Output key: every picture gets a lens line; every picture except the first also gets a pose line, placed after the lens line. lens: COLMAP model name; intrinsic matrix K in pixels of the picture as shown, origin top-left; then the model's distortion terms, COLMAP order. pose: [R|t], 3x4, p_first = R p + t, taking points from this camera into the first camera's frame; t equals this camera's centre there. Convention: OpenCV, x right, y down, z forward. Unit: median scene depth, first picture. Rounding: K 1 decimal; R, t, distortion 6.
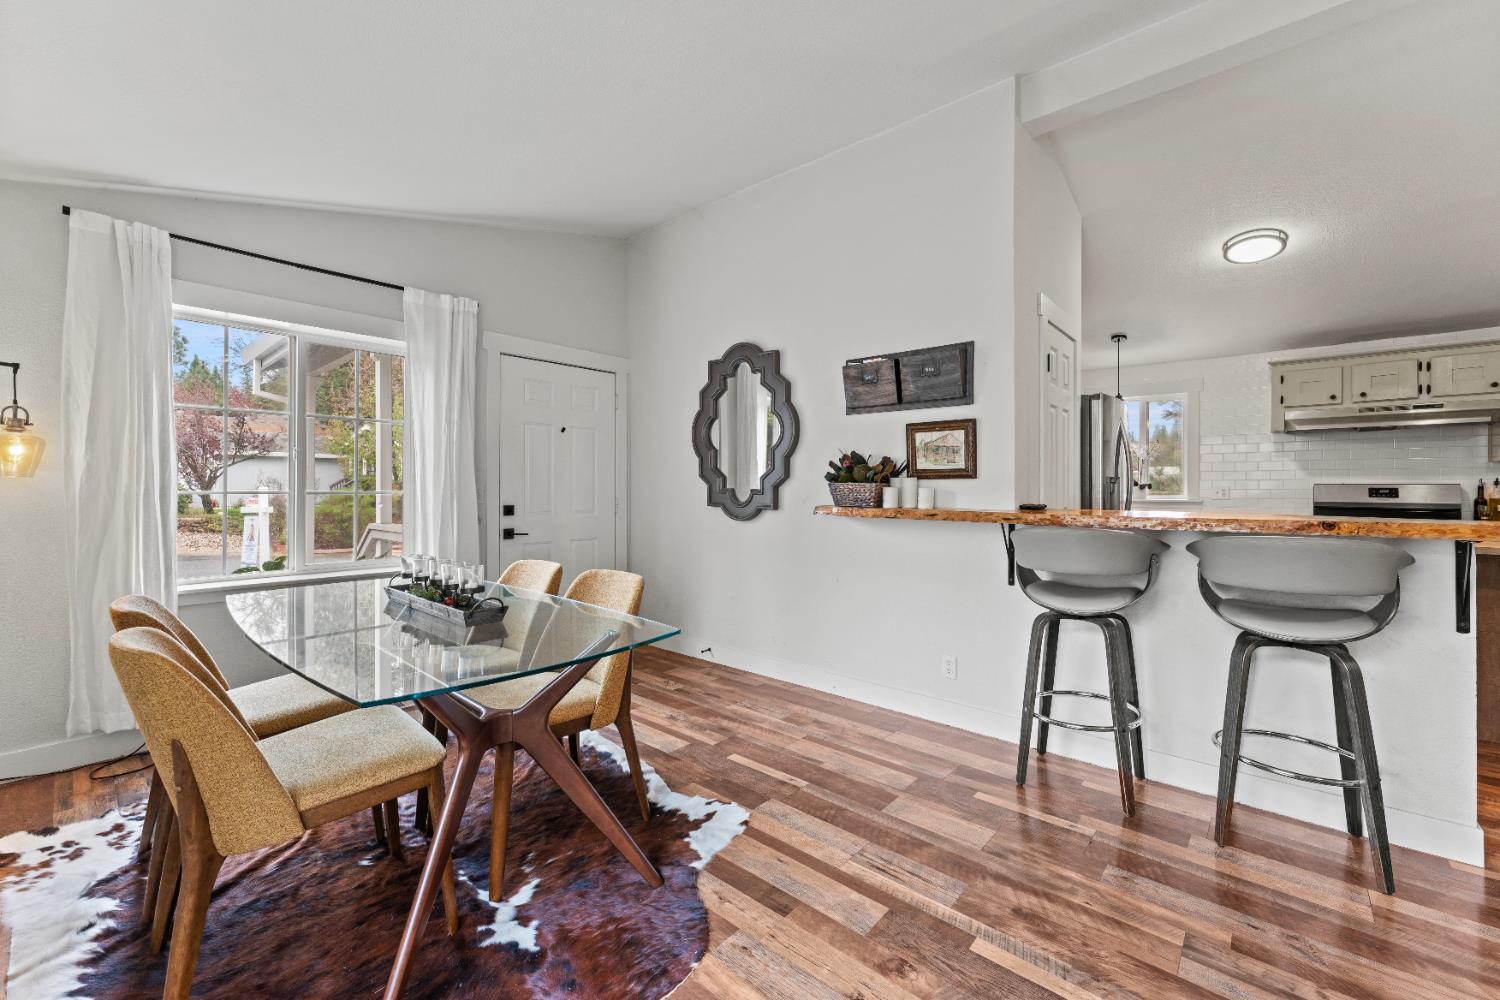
lens RADIAL K [[604.0, 0, 751.0], [0, 604.0, 483.0], [0, 0, 1]] dist [0.001226, 0.000148]
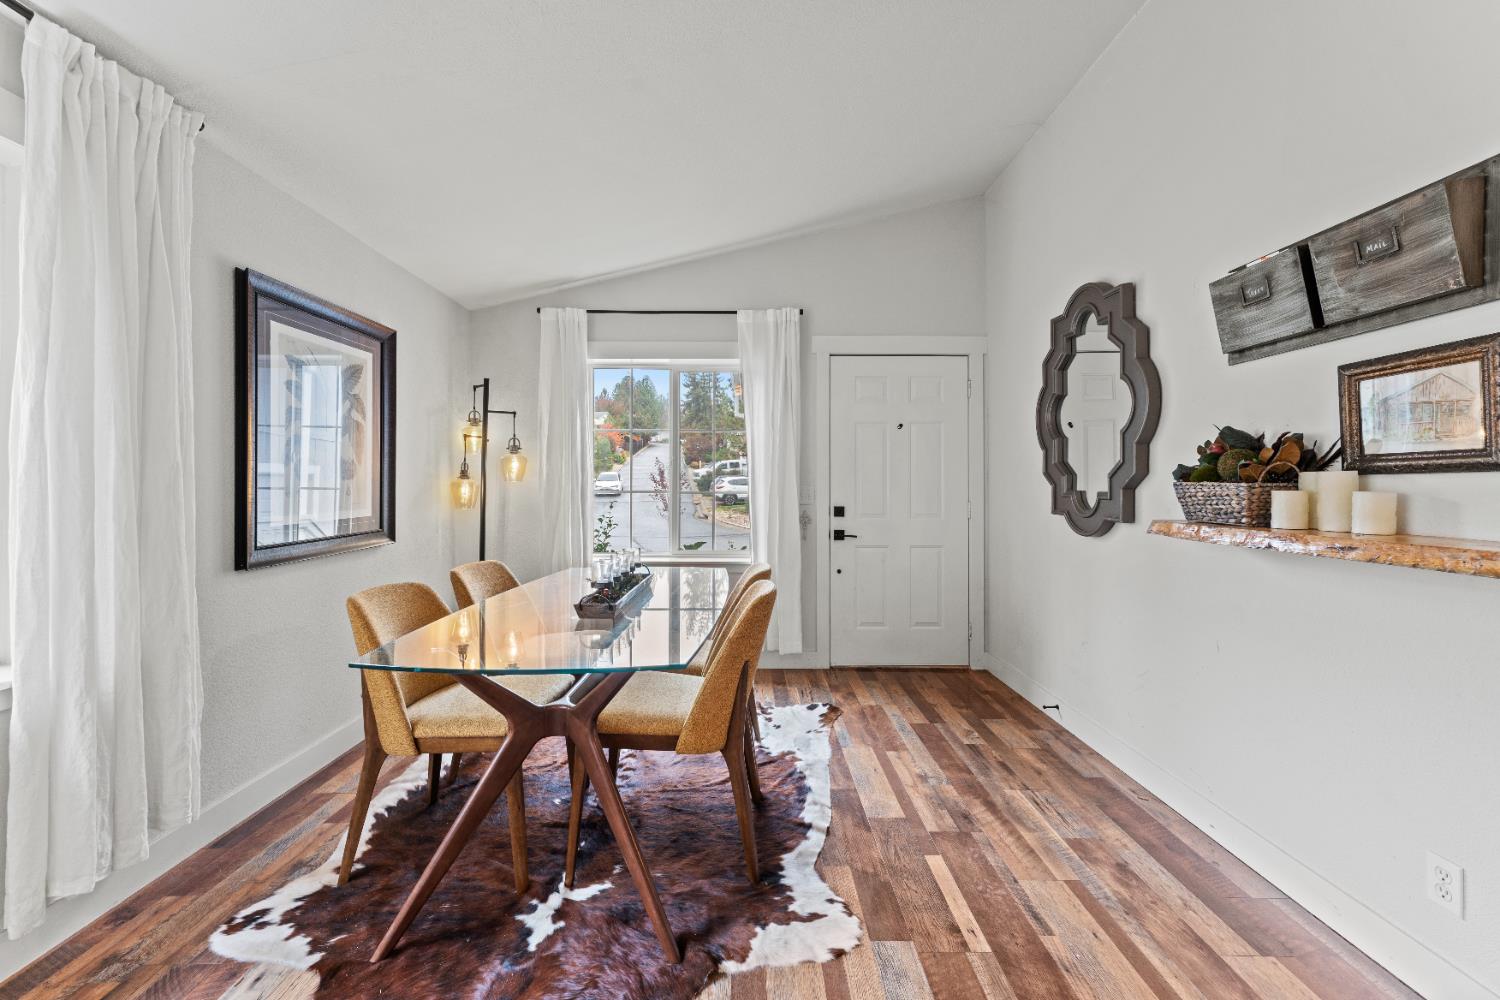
lens RADIAL K [[604.0, 0, 751.0], [0, 604.0, 483.0], [0, 0, 1]] dist [0.001226, 0.000148]
pose [[0.665687, -0.004040, -0.746220, 0.308651], [0.003797, 0.999991, -0.002027, -0.000141], [0.746221, -0.001485, 0.665696, 0.291373]]
